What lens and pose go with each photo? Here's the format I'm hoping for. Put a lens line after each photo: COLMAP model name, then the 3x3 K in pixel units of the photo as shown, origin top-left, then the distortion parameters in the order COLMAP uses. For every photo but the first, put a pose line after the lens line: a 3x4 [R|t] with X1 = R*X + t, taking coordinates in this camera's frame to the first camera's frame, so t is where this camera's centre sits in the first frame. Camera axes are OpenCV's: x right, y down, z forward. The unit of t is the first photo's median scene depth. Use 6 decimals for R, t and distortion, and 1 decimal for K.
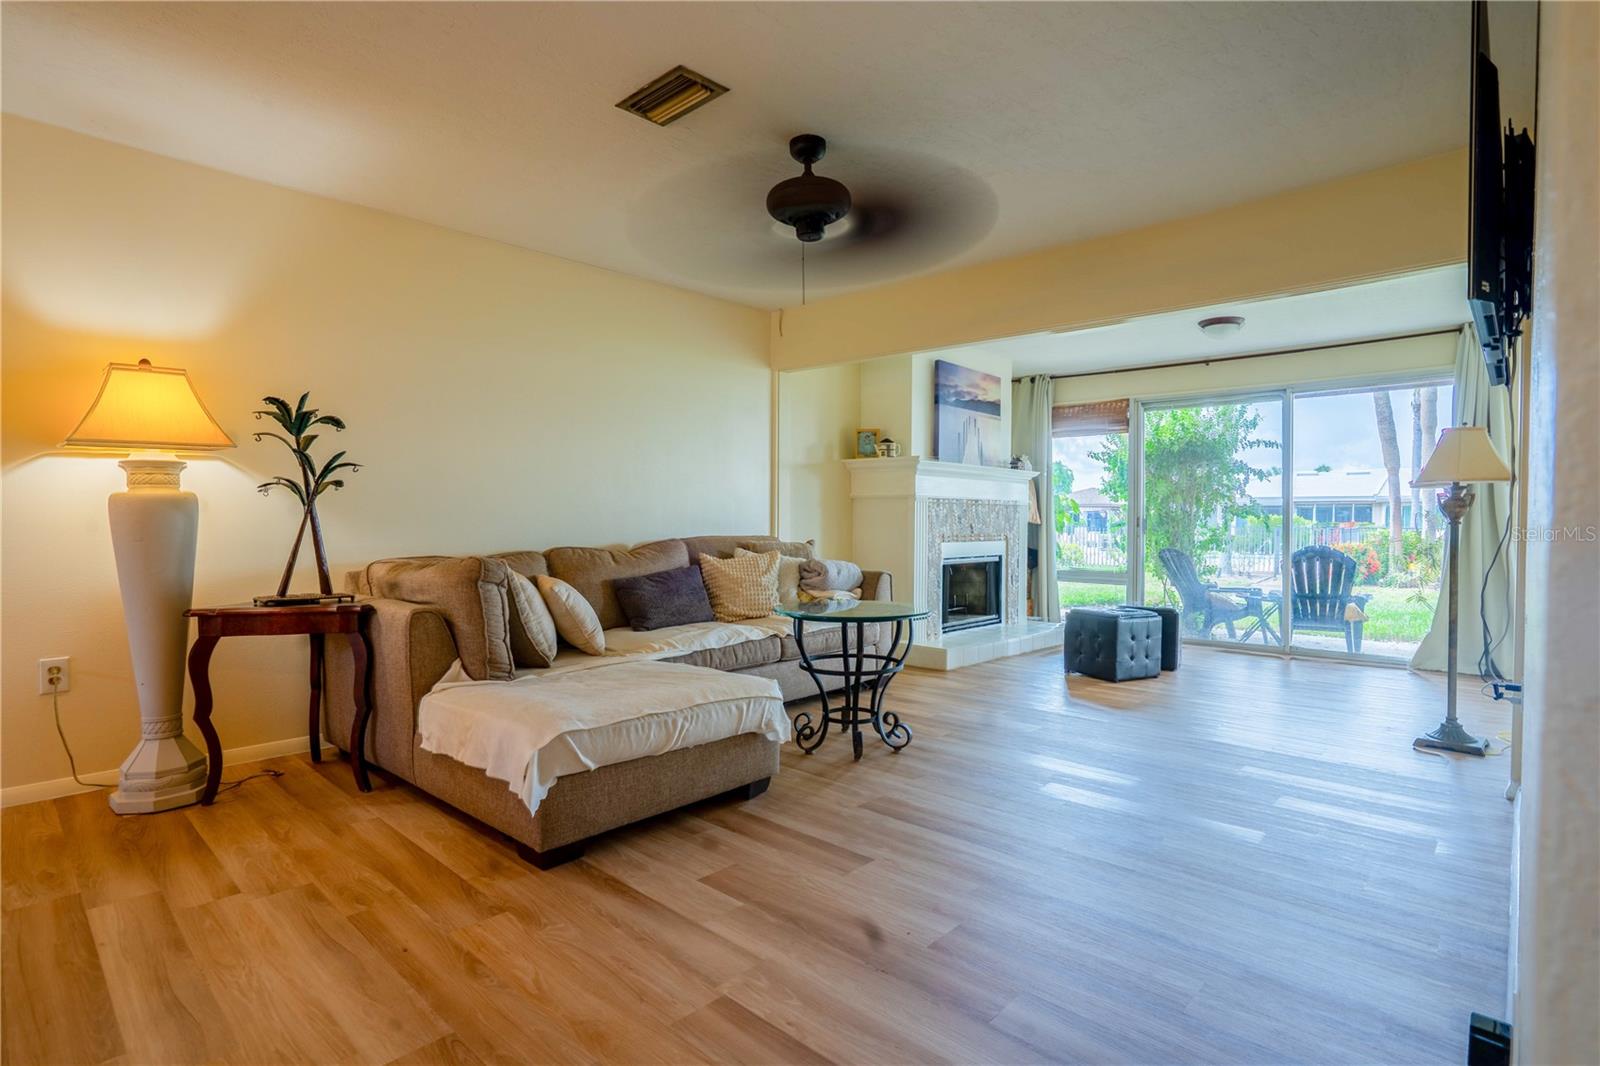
lens RADIAL K [[761.9, 0, 802.4], [0, 761.9, 530.5], [0, 0, 1]] dist [-0.017768, 0.002321]
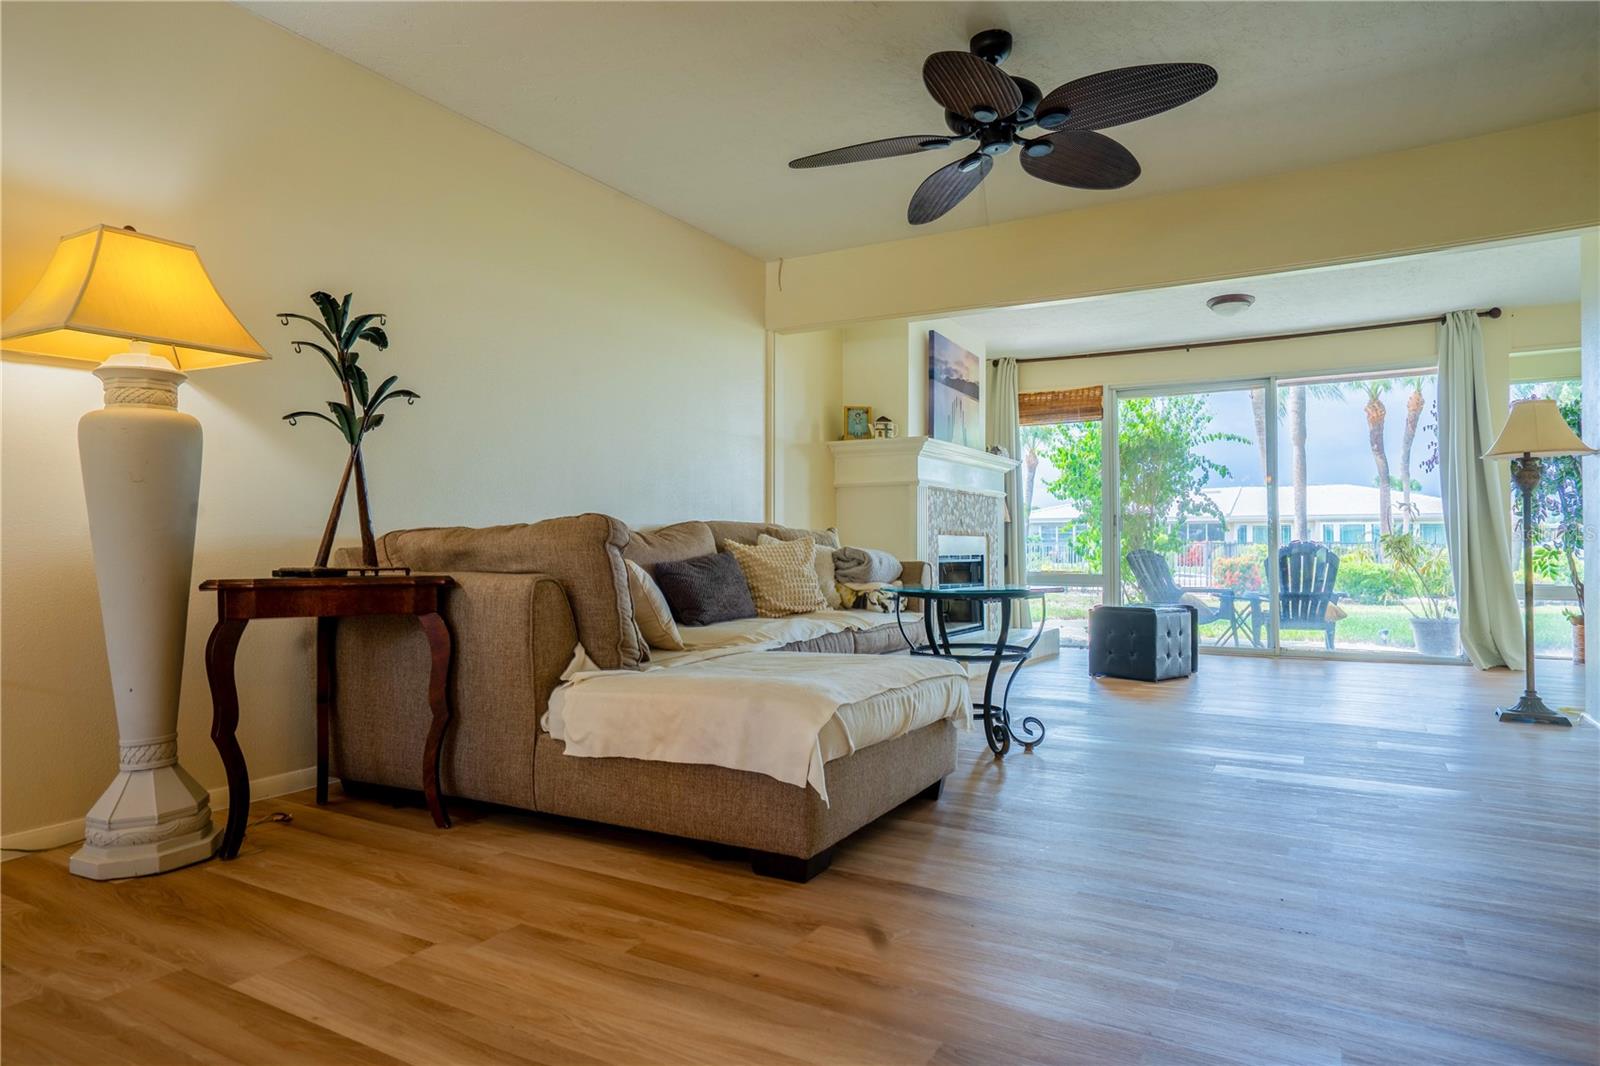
lens RADIAL K [[895.1, 0, 798.2], [0, 895.1, 538.3], [0, 0, 1]] dist [0.001480, -0.002354]
pose [[0.976962, -0.004080, 0.213374, -0.351076], [0.009159, 0.999698, -0.022822, 0.069315], [-0.213217, 0.024250, 0.976704, 0.047850]]
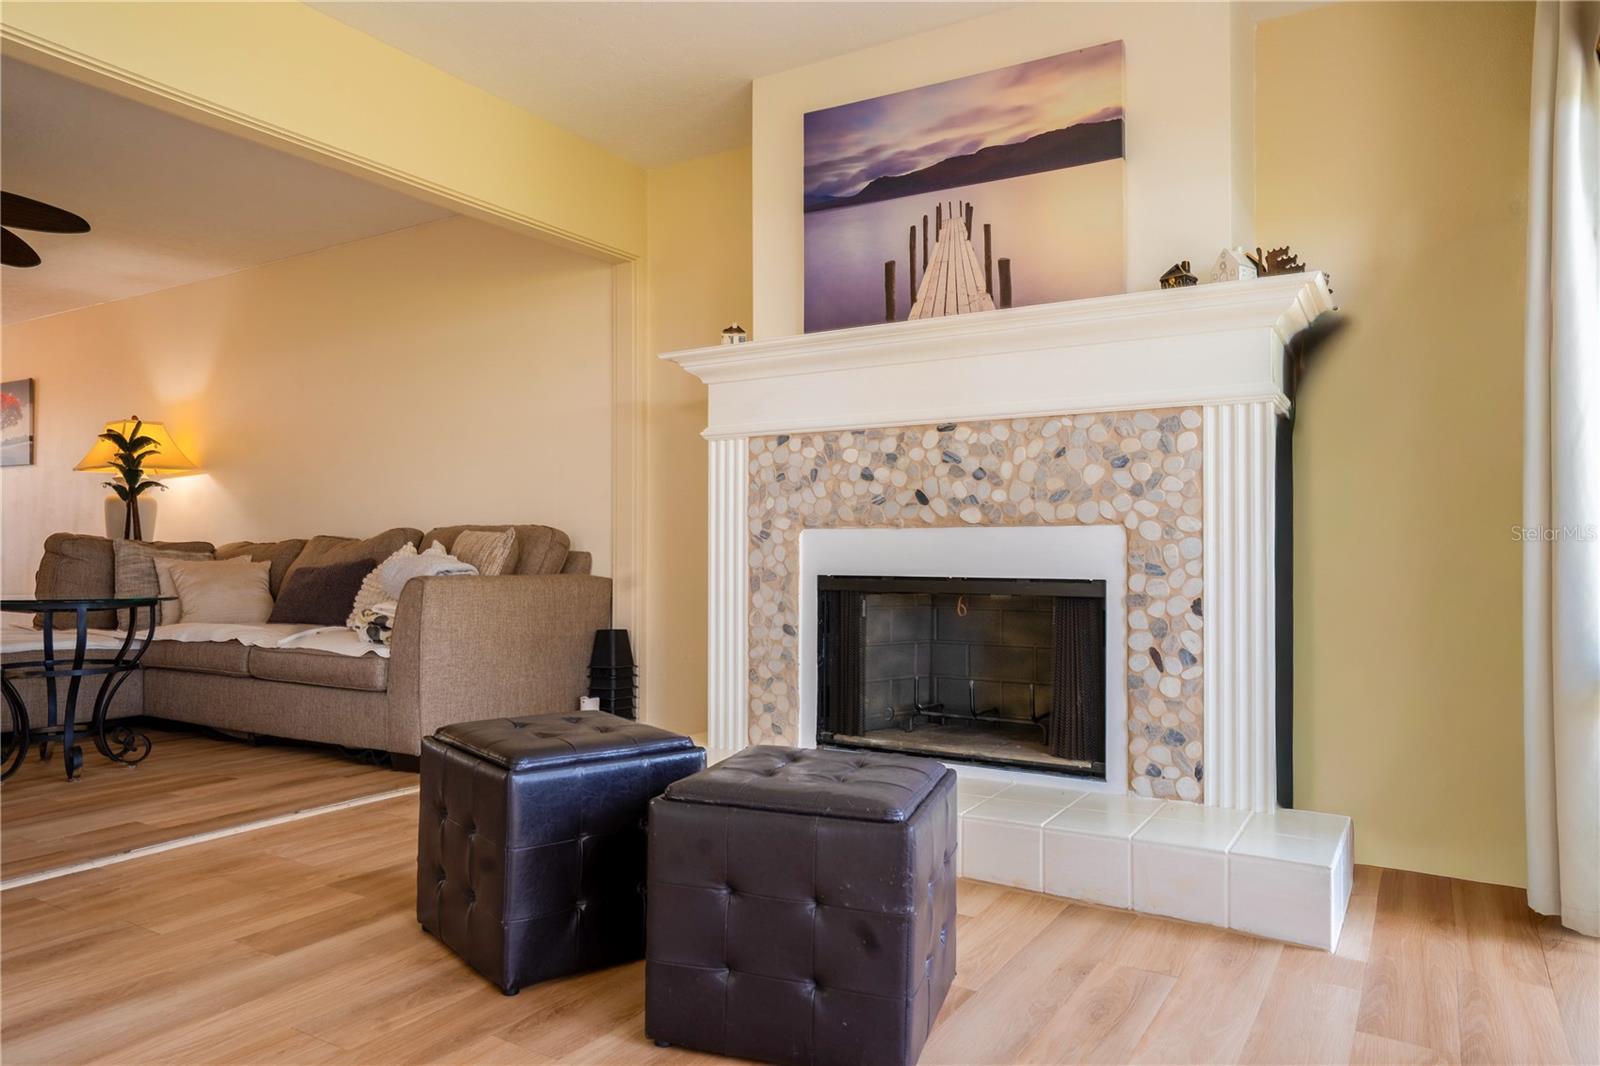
lens RADIAL K [[1061.6, 0, 797.9], [0, 1061.6, 542.9], [0, 0, 1]] dist [-0.000212, -0.000157]
pose [[0.178924, -0.002270, -0.983860, 1.405525], [-0.021786, 0.999743, -0.006269, 0.049066], [0.983622, 0.022556, 0.178829, 1.599234]]
